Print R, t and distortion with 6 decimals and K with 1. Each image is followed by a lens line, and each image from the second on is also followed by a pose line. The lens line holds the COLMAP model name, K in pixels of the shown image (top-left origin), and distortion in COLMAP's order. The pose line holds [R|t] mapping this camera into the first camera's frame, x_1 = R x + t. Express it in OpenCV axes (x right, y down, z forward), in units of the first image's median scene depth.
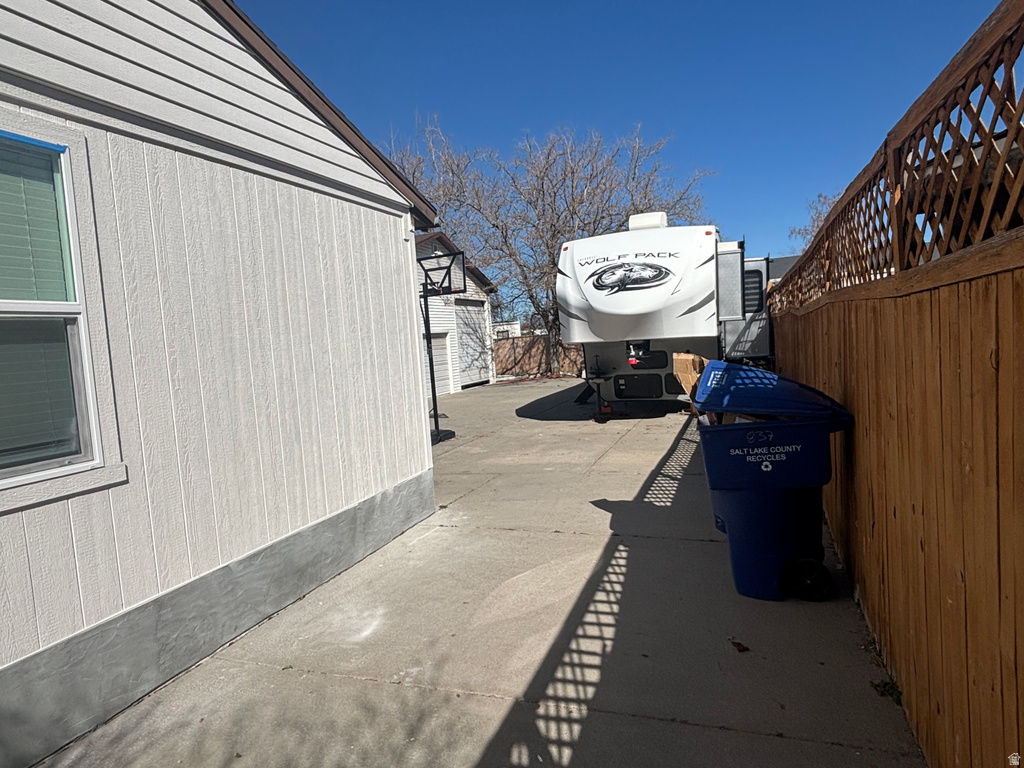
lens RADIAL K [[626.5, 0, 510.6], [0, 626.5, 384.9], [0, 0, 1]] dist [0.006850, -0.002711]
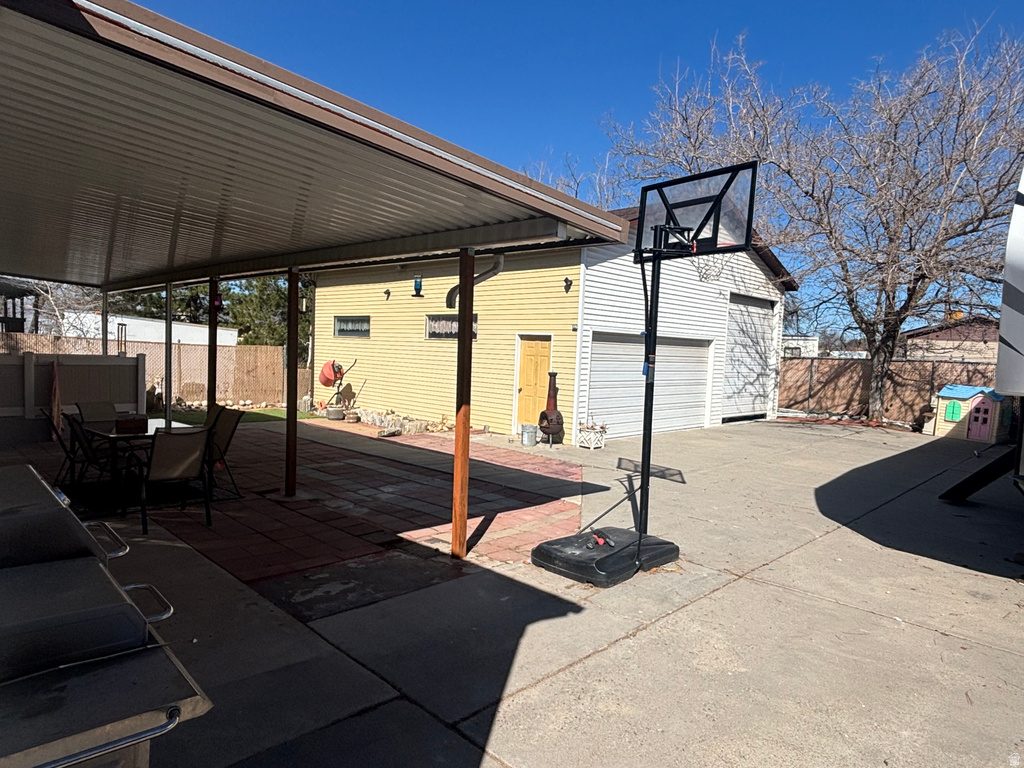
lens RADIAL K [[626.5, 0, 504.5], [0, 626.5, 385.3], [0, 0, 1]] dist [0.006850, -0.002711]
pose [[0.901375, 0.136656, -0.410911, -0.014038], [-0.137881, 0.990086, 0.026815, -0.017713], [0.410502, 0.032486, 0.911281, 0.236793]]
